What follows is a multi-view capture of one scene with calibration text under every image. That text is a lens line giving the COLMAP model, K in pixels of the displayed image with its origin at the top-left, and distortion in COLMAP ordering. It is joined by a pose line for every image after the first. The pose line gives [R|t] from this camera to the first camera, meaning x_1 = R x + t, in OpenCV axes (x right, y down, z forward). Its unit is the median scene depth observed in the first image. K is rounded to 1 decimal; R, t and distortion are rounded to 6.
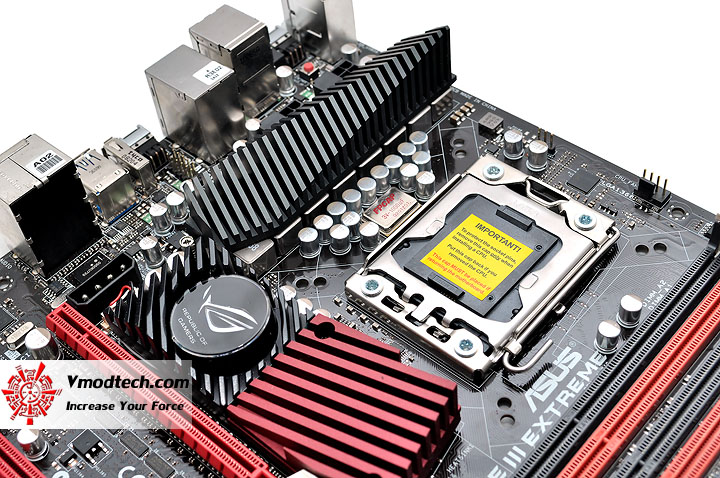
lens RADIAL K [[1033.5, 0, 354.3], [0, 1033.5, 238.4], [0, 0, 1]] dist [-0.025965, 0.000000]
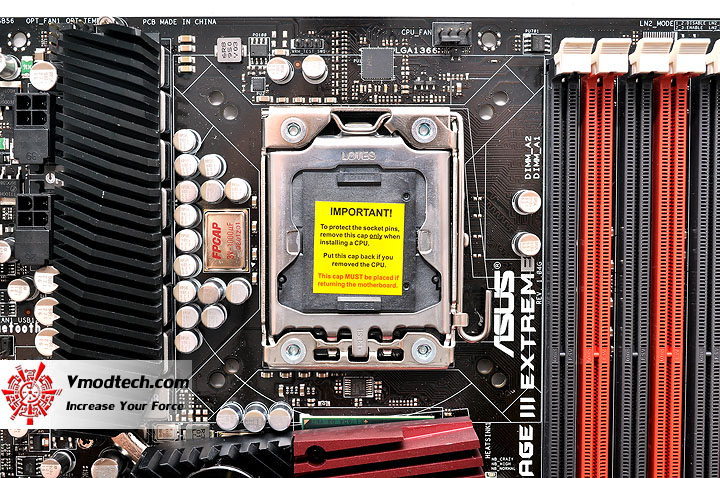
lens RADIAL K [[1025.0, 0, 362.6], [0, 1025.0, 236.3], [0, 0, 1]] dist [-0.034788, 0.000000]
pose [[0.740138, -0.669464, 0.063344, 0.069878], [0.451304, 0.564353, 0.691252, -0.583328], [-0.498517, -0.483035, 0.719832, 0.356409]]
